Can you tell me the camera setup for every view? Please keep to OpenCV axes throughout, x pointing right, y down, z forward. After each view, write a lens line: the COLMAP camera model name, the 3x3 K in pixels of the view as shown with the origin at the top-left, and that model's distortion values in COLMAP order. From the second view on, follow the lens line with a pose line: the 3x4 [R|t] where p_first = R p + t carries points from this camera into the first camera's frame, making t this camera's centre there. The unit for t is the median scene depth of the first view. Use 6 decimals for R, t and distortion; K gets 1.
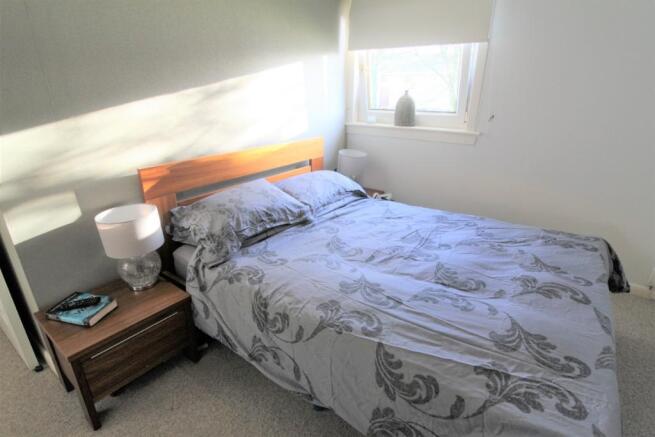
lens RADIAL K [[343.5, 0, 331.1], [0, 343.5, 220.0], [0, 0, 1]] dist [-0.002716, -0.000983]
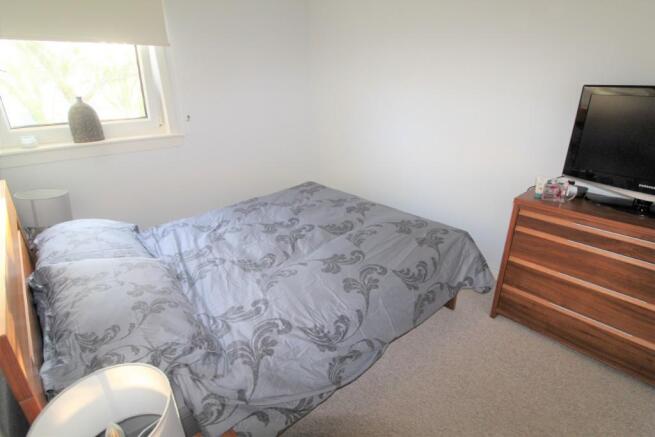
lens RADIAL K [[343.5, 0, 331.1], [0, 343.5, 220.0], [0, 0, 1]] dist [-0.002716, -0.000983]
pose [[0.186550, -0.374639, 0.908210, -0.799659], [0.360610, 0.886023, 0.291417, -0.244712], [-0.913871, 0.273145, 0.300386, 0.519733]]
